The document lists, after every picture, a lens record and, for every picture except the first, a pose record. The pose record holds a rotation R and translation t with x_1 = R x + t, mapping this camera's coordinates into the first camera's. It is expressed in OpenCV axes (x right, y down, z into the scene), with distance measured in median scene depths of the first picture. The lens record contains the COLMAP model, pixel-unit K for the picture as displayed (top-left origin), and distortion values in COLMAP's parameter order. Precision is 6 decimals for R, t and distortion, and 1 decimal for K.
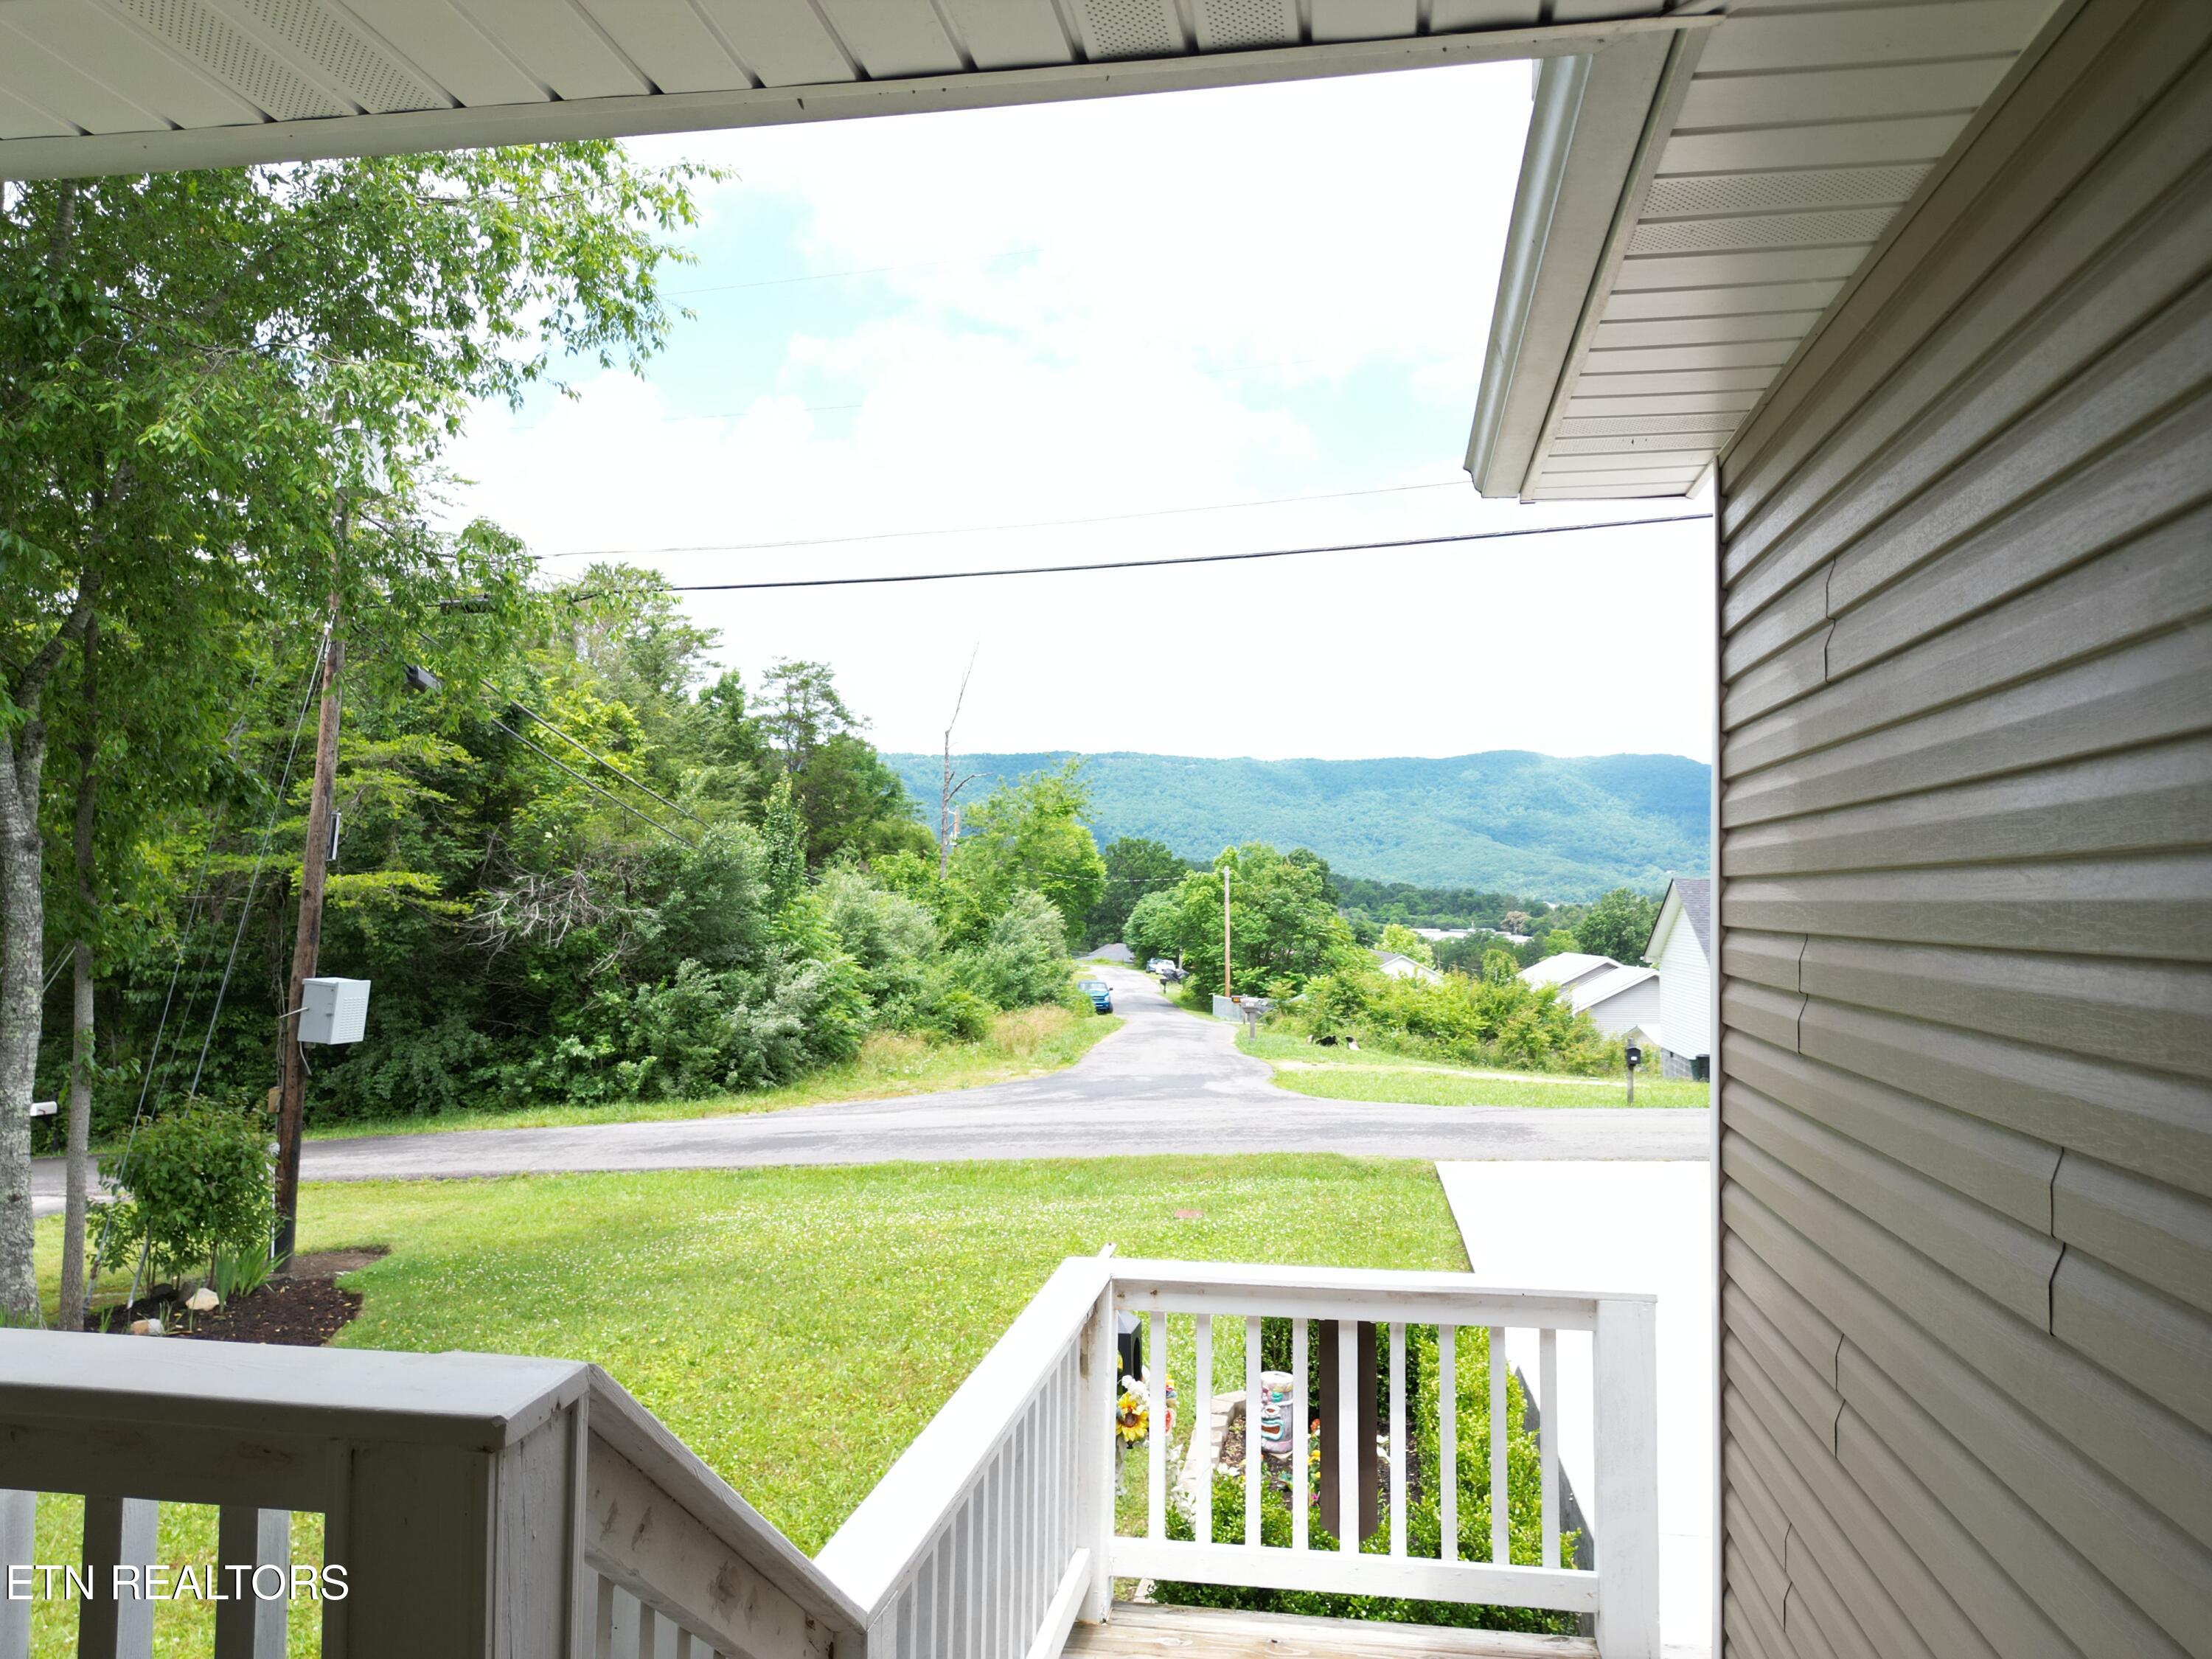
lens RADIAL K [[1560.5, 0, 1106.0], [0, 1560.5, 829.5], [0, 0, 1]] dist [0.092750, -0.106256]
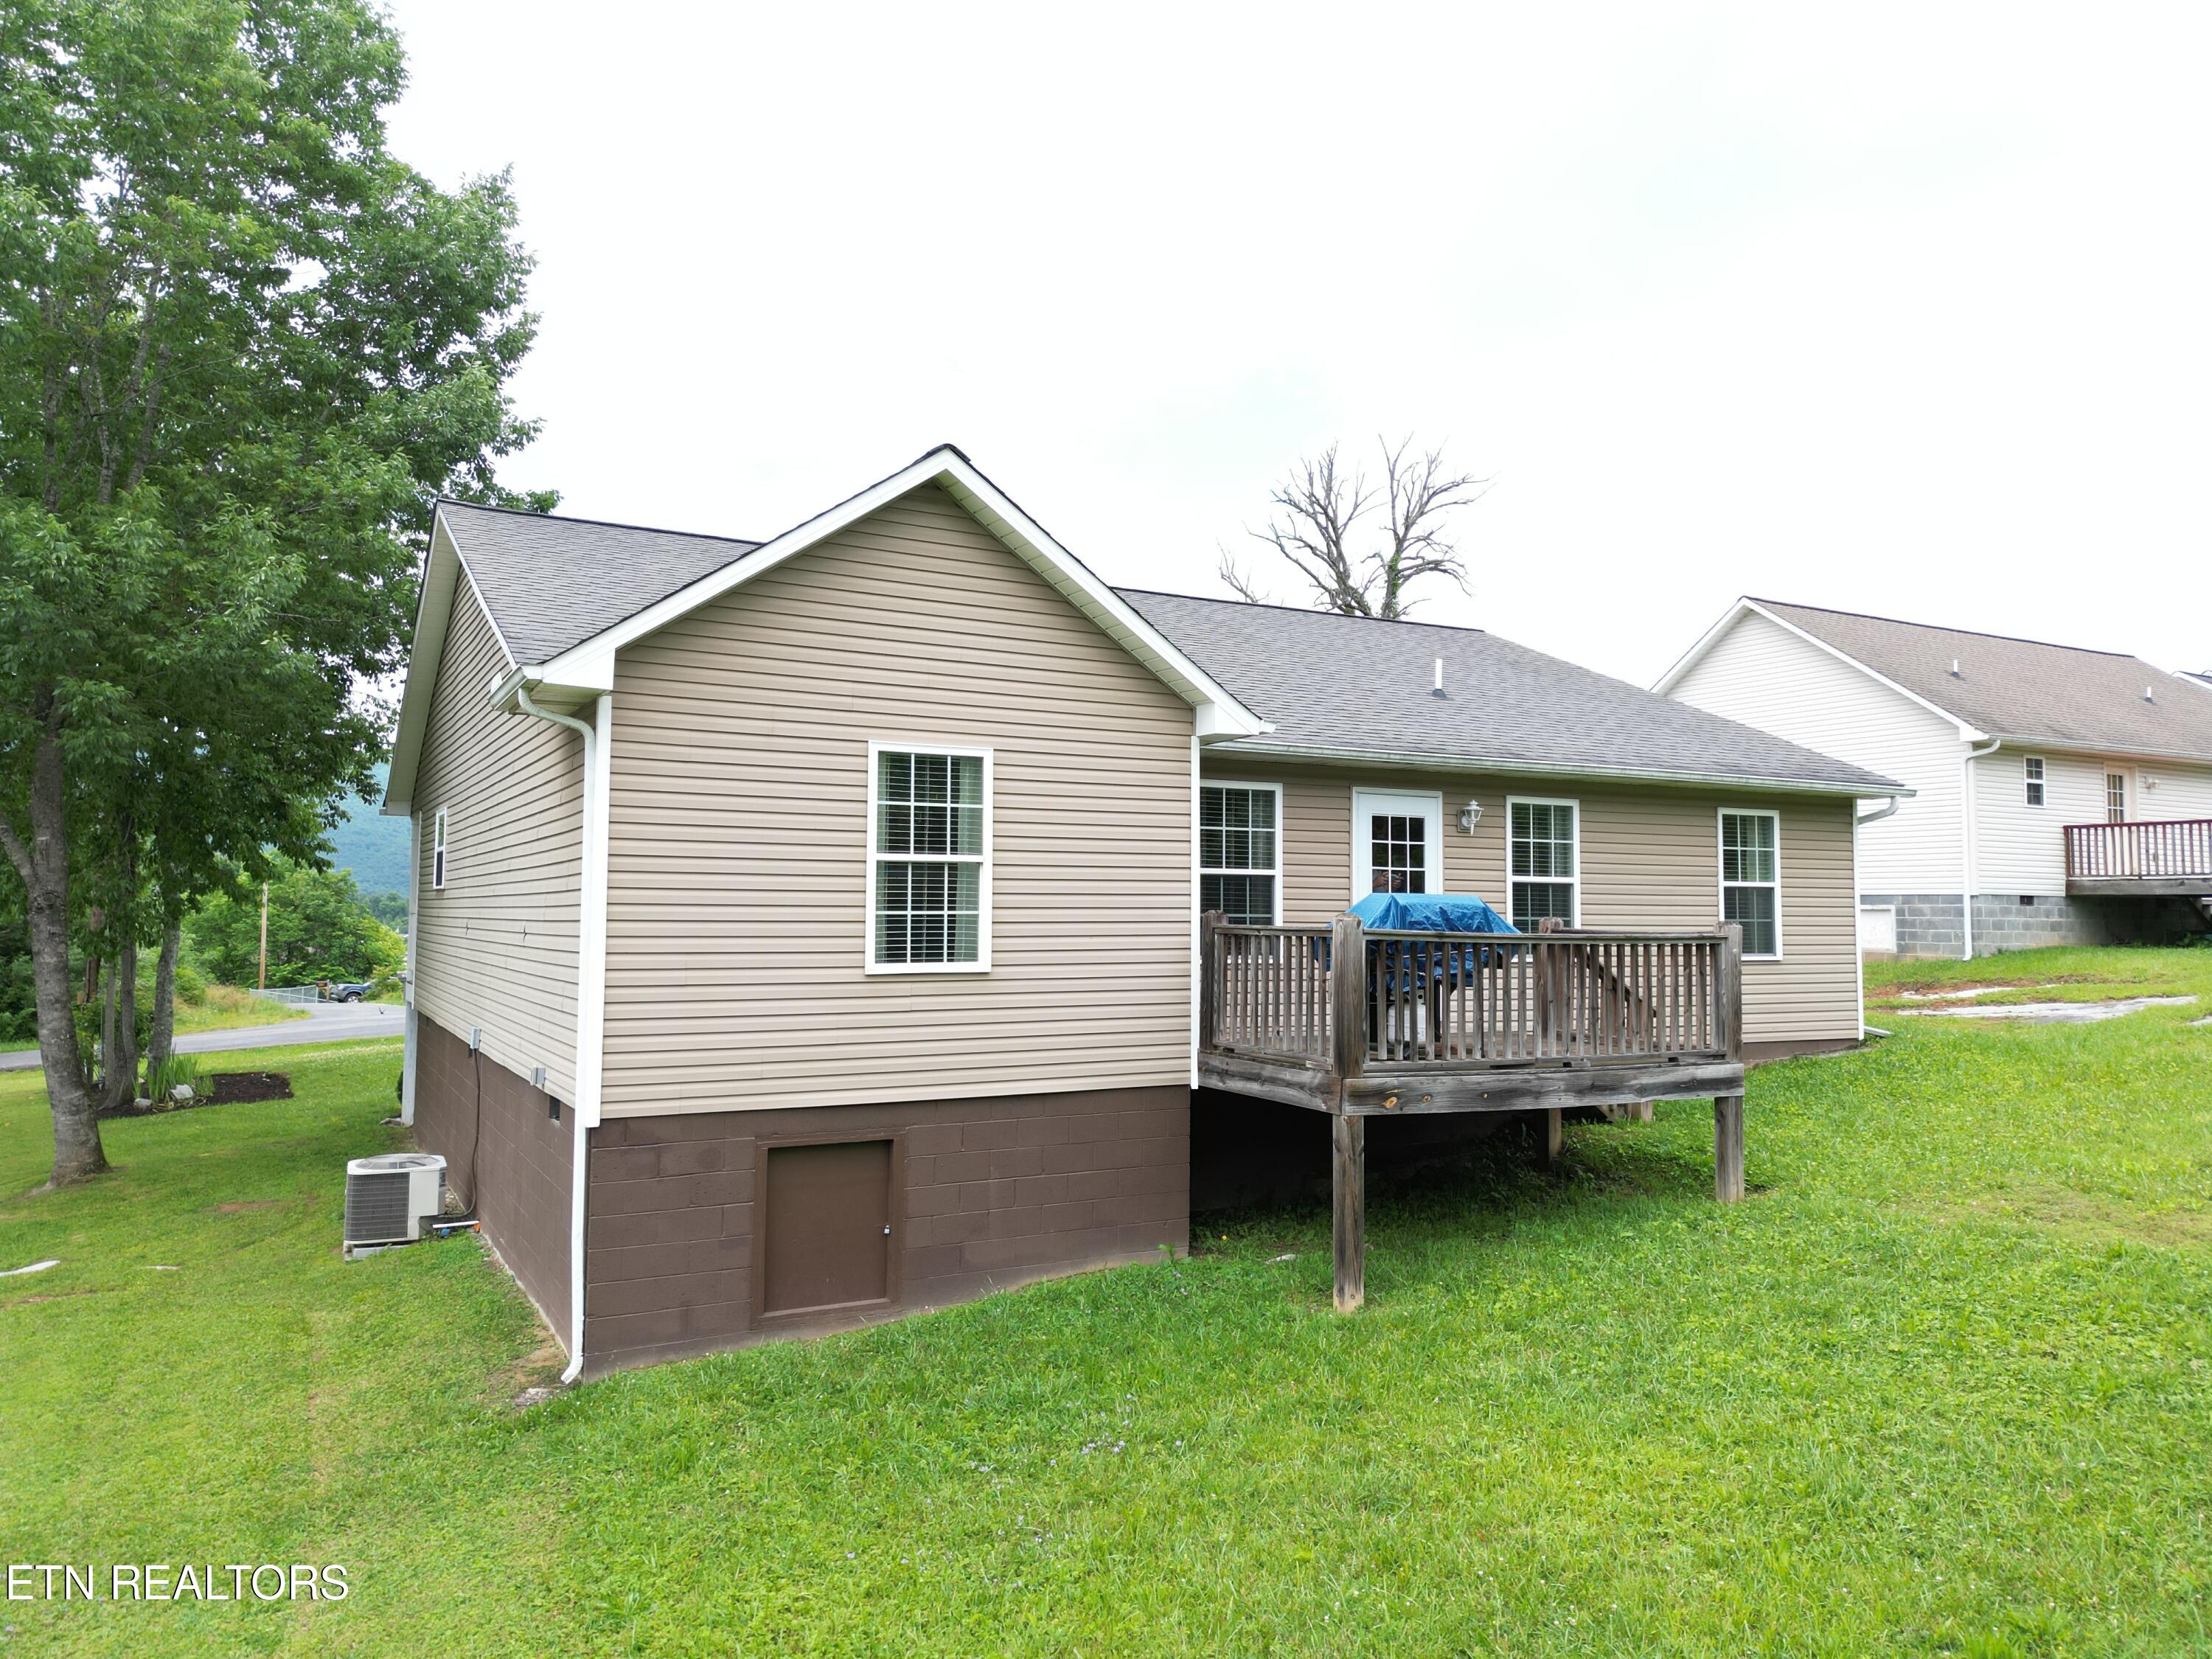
lens RADIAL K [[1544.1, 0, 1112.8], [0, 1544.1, 826.0], [0, 0, 1]] dist [0.099490, -0.103525]
pose [[0.789886, 0.035380, 0.612232, -0.131293], [-0.034380, 0.999319, -0.013392, -0.013579], [-0.612289, -0.010470, 0.790564, -0.235651]]
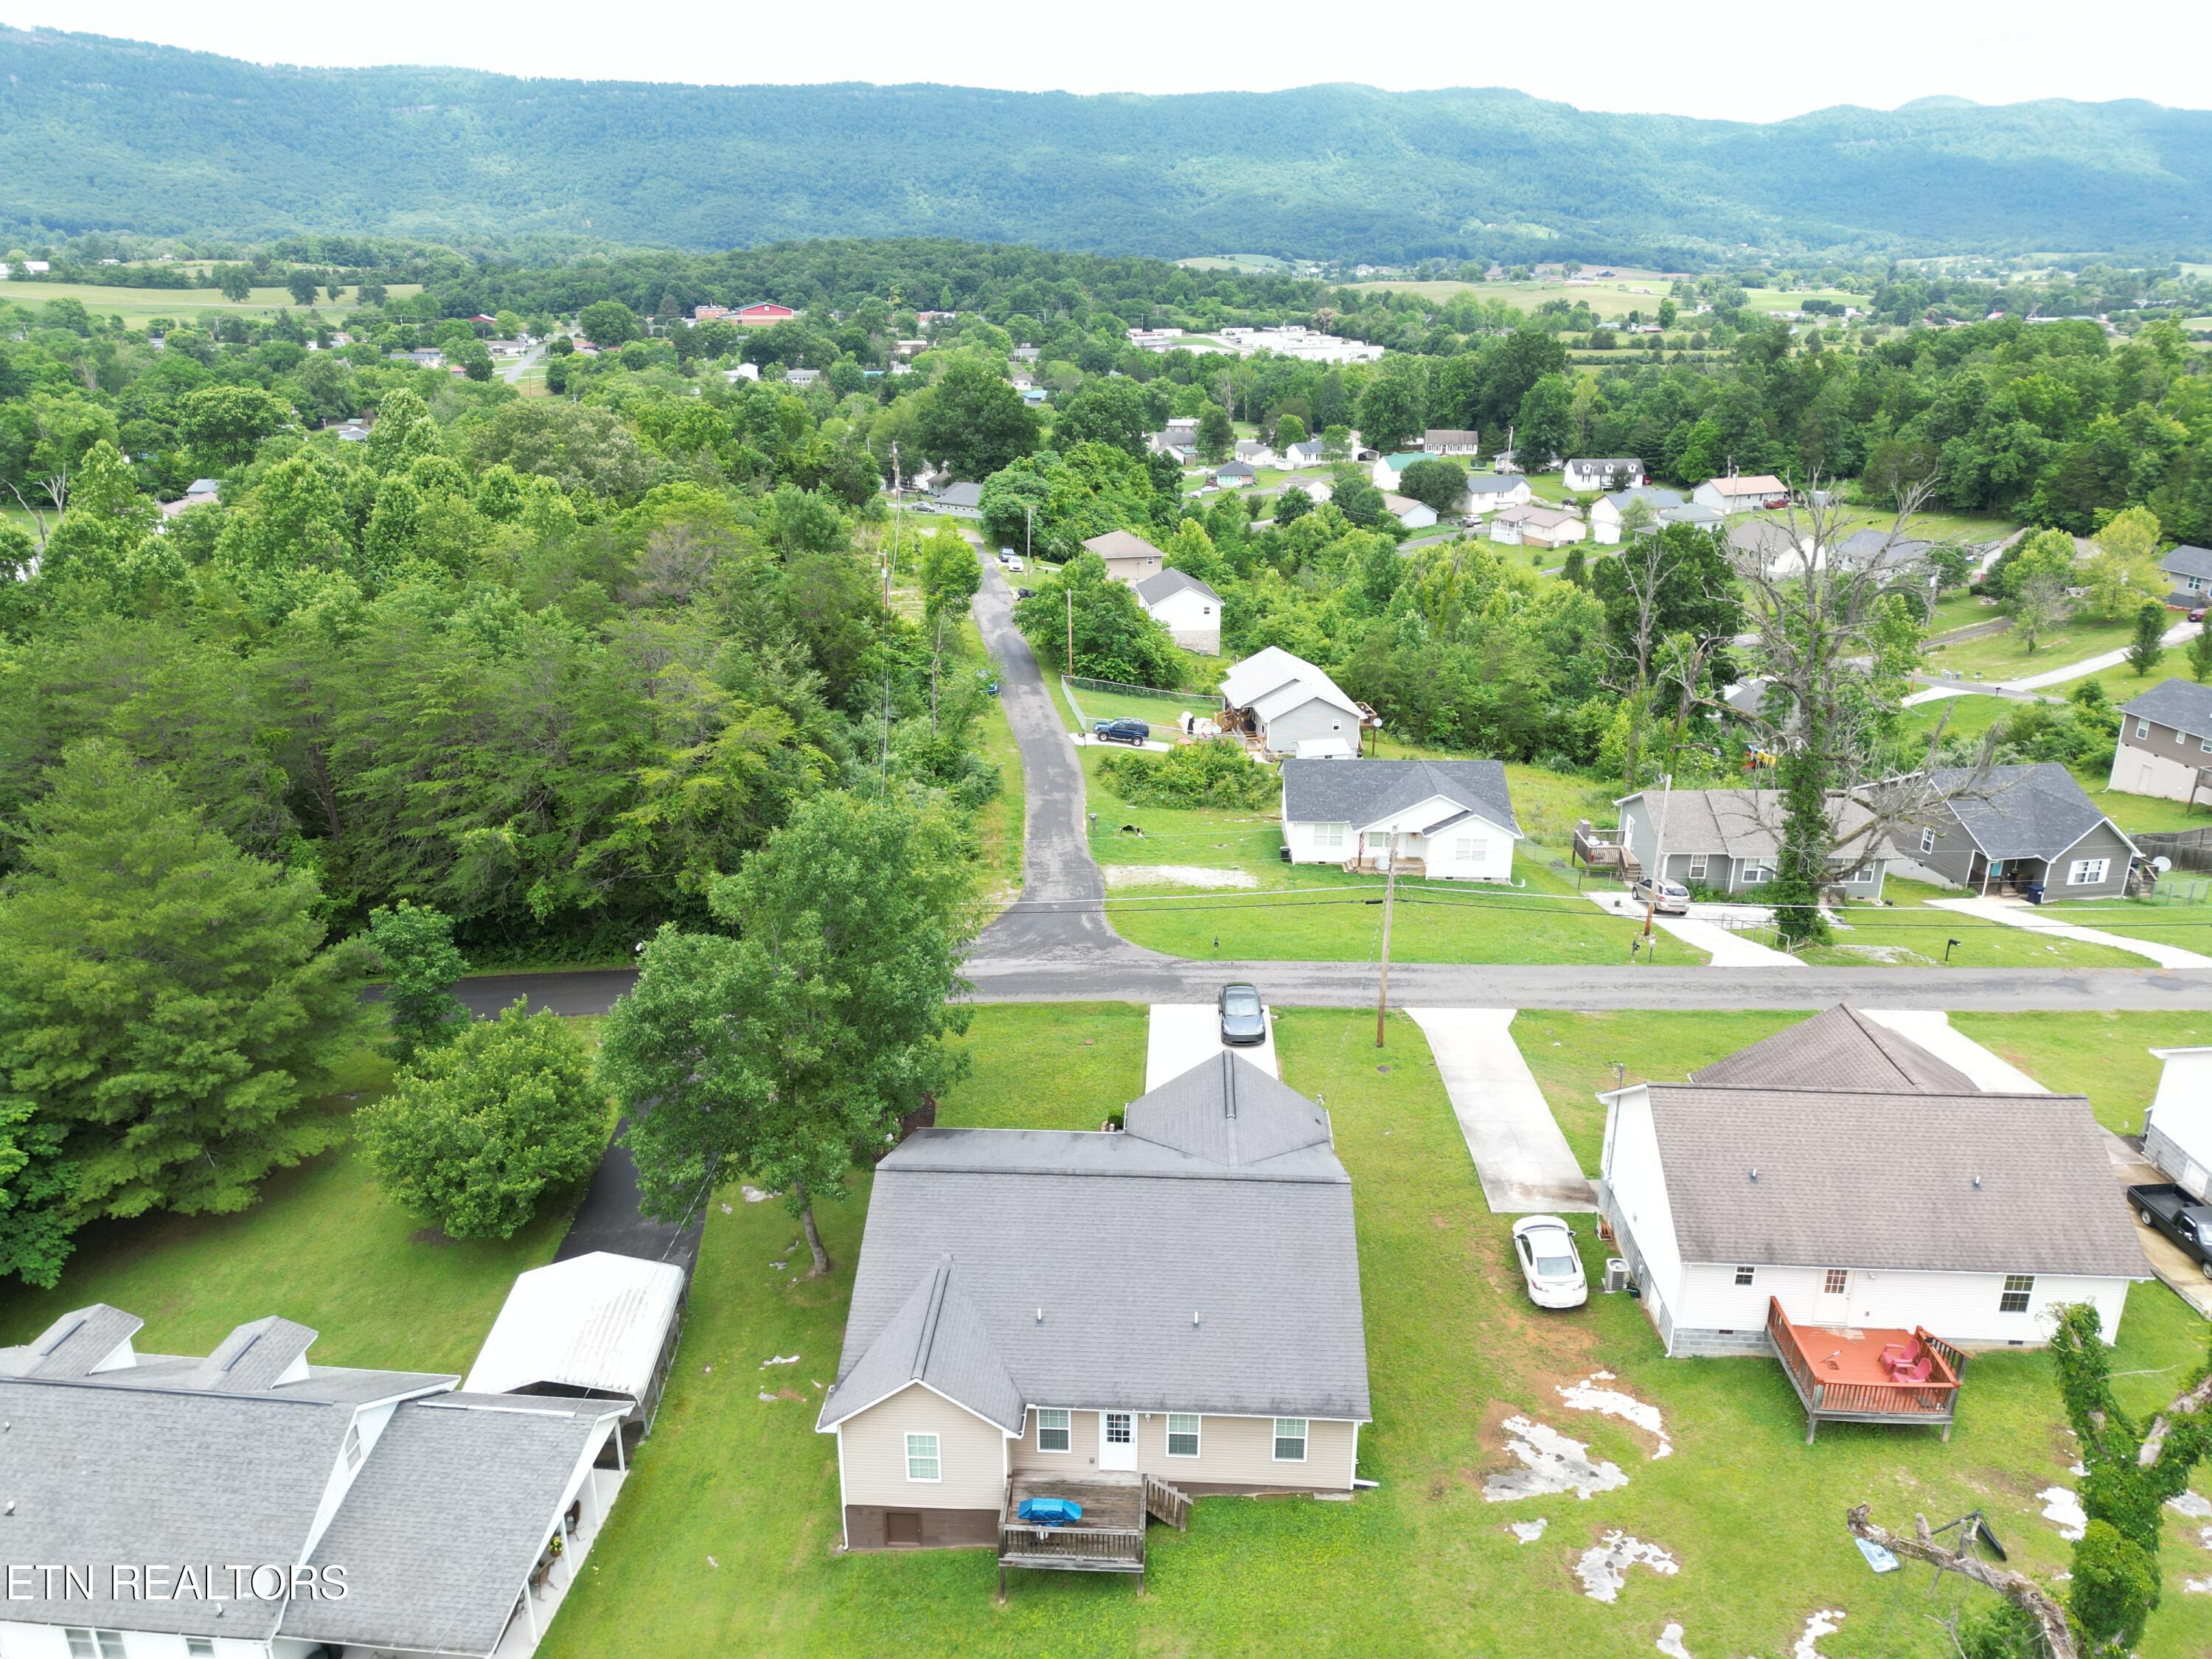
lens RADIAL K [[1521.7, 0, 1101.2], [0, 1521.7, 818.4], [0, 0, 1]] dist [0.059534, -0.055355]
pose [[0.993575, -0.039423, 0.106087, -0.060722], [-0.003589, 0.925923, 0.377695, -0.343400], [-0.113118, -0.375649, 0.919833, -0.473590]]
